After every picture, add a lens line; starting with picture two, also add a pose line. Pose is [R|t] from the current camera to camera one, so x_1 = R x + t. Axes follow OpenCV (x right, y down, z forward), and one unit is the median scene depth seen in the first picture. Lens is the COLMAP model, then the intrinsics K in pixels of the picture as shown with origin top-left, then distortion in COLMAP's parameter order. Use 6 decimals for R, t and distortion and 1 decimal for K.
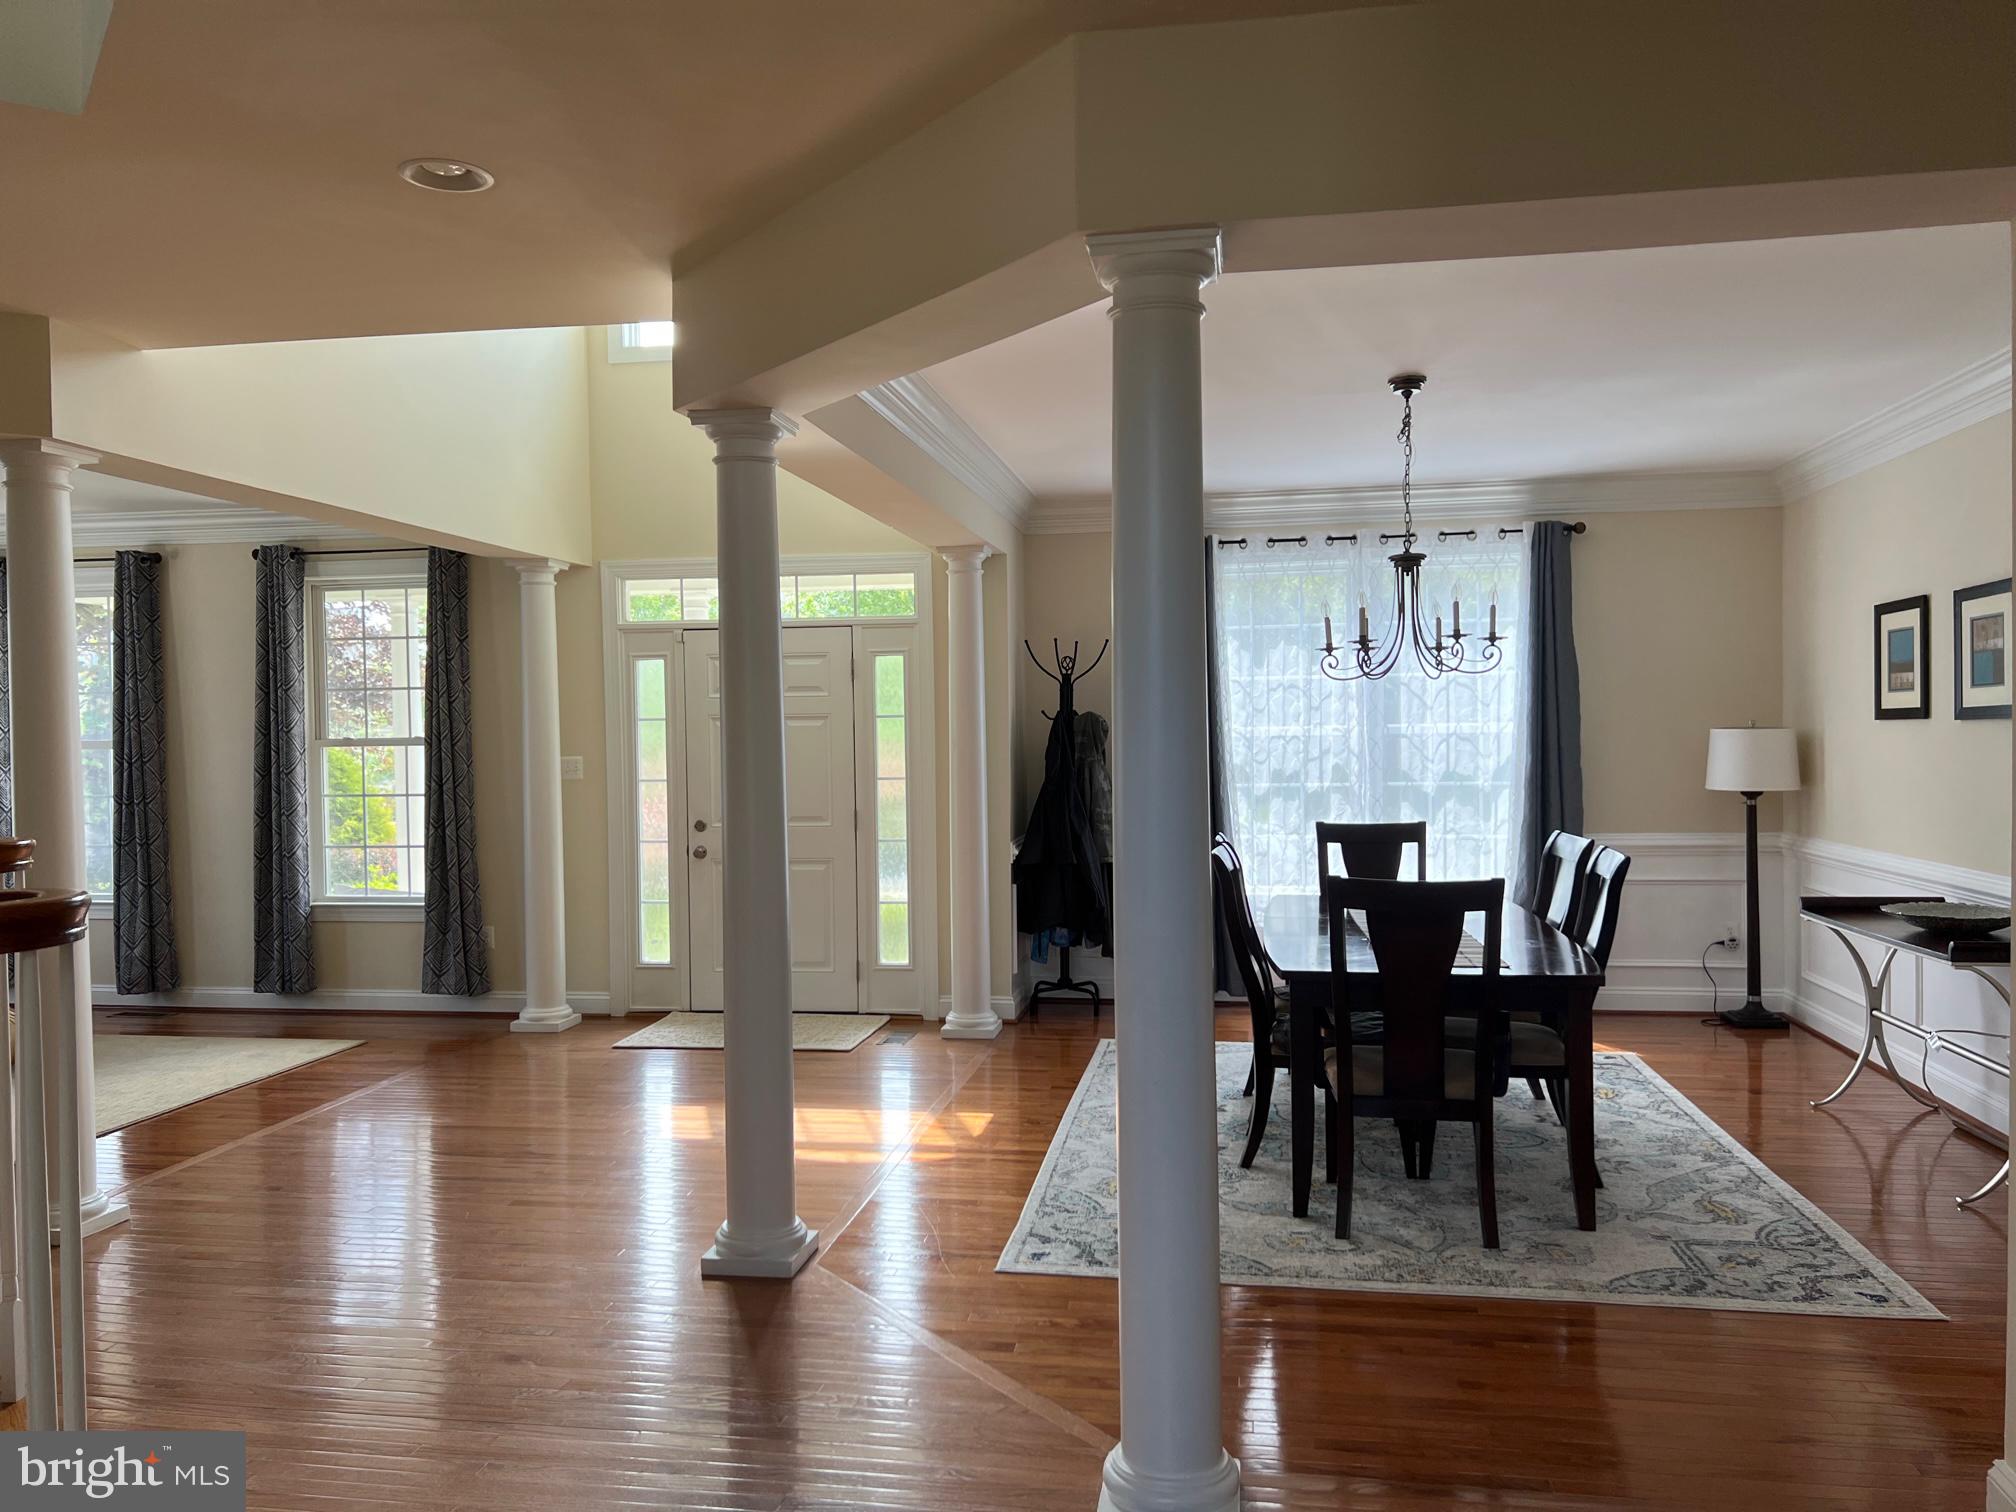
lens RADIAL K [[1532.1, 0, 1014.8], [0, 1532.1, 743.1], [0, 0, 1]] dist [0.073549, -0.094470]
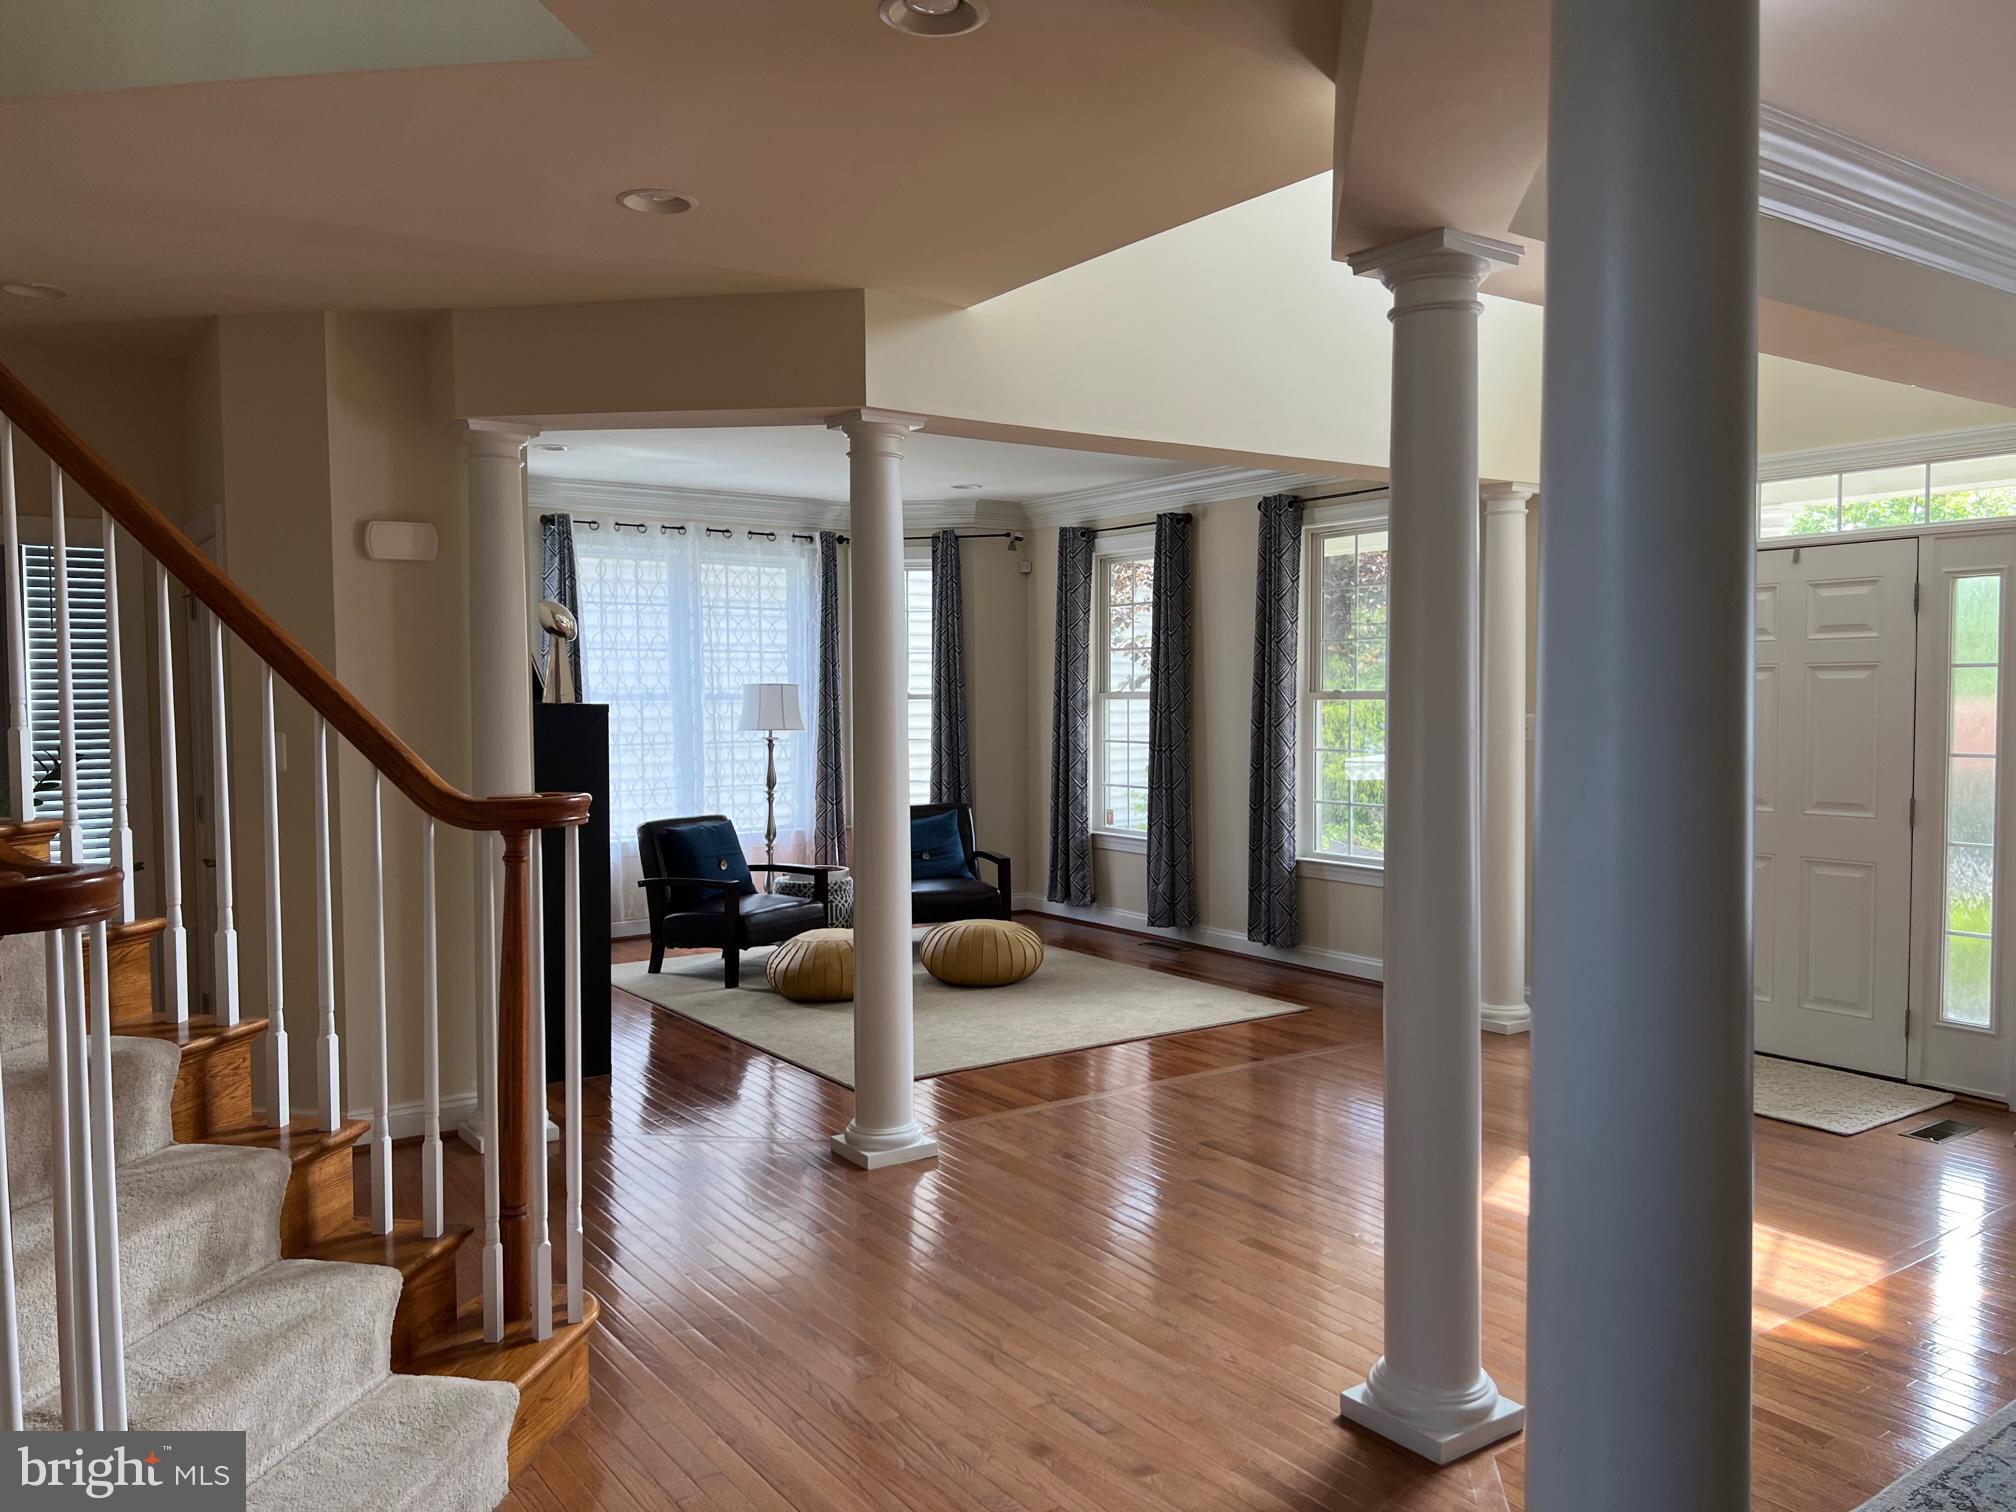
lens RADIAL K [[1517.1, 0, 996.2], [0, 1517.1, 755.1], [0, 0, 1]] dist [0.101454, -0.149798]
pose [[0.695805, 0.039305, -0.717154, 0.107028], [-0.008720, 0.998890, 0.046286, -0.005298], [0.718177, -0.025953, 0.695376, 0.189302]]
